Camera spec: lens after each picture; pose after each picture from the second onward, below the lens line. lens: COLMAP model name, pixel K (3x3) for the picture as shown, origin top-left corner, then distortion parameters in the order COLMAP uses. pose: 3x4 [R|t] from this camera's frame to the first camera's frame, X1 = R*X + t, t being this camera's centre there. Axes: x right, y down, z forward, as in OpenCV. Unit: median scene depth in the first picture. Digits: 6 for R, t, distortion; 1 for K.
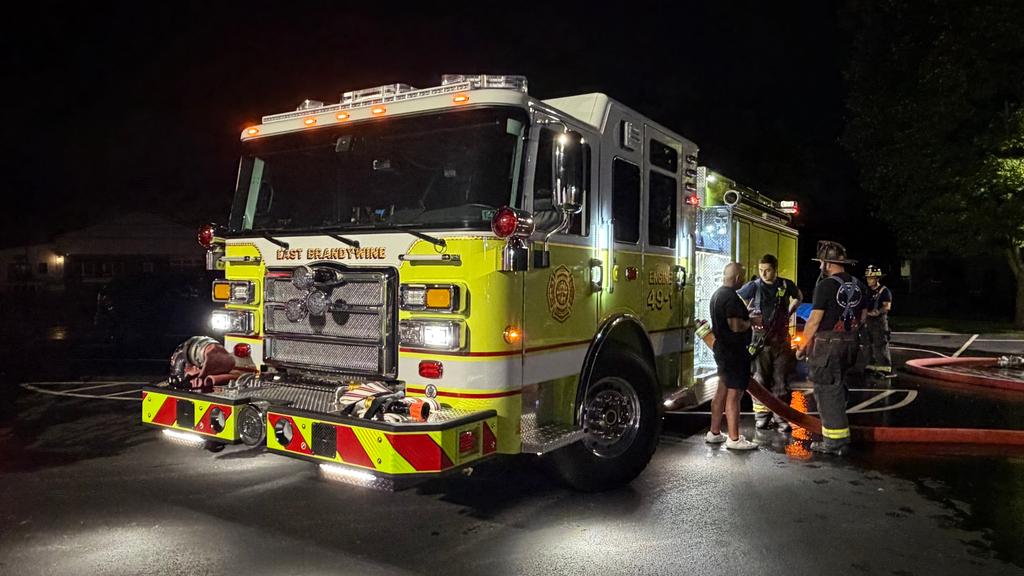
lens RADIAL K [[690.9, 0, 512.0], [0, 690.9, 288.0], [0, 0, 1]] dist [-0.006852, -0.001704]
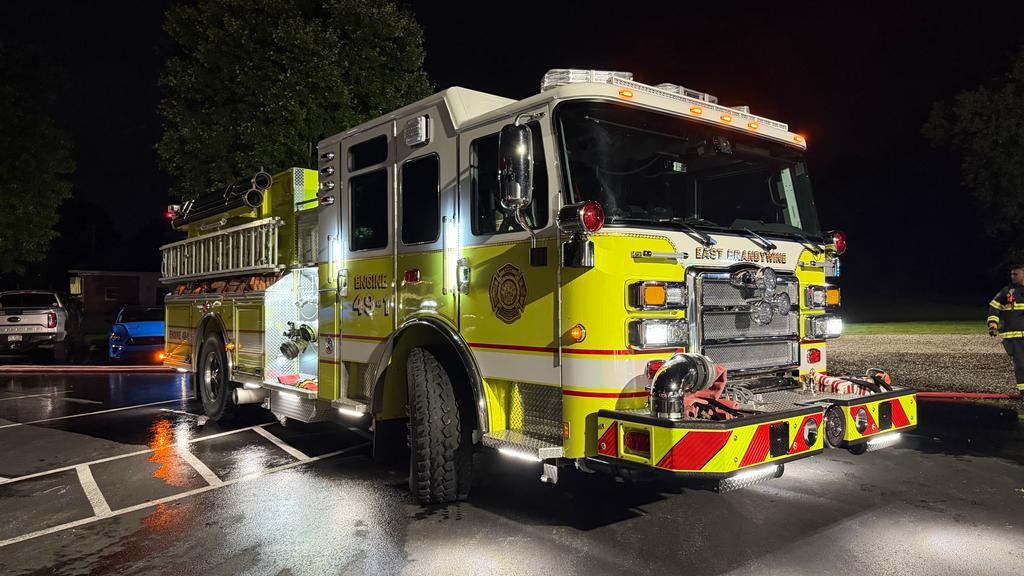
lens RADIAL K [[723.4, 0, 514.9], [0, 723.4, 296.6], [0, 0, 1]] dist [0.071869, -0.093444]
pose [[0.321517, -0.004787, 0.946892, -1.353844], [0.020174, 0.999795, -0.001796, 0.004192], [-0.946689, 0.019680, 0.321548, 0.969684]]
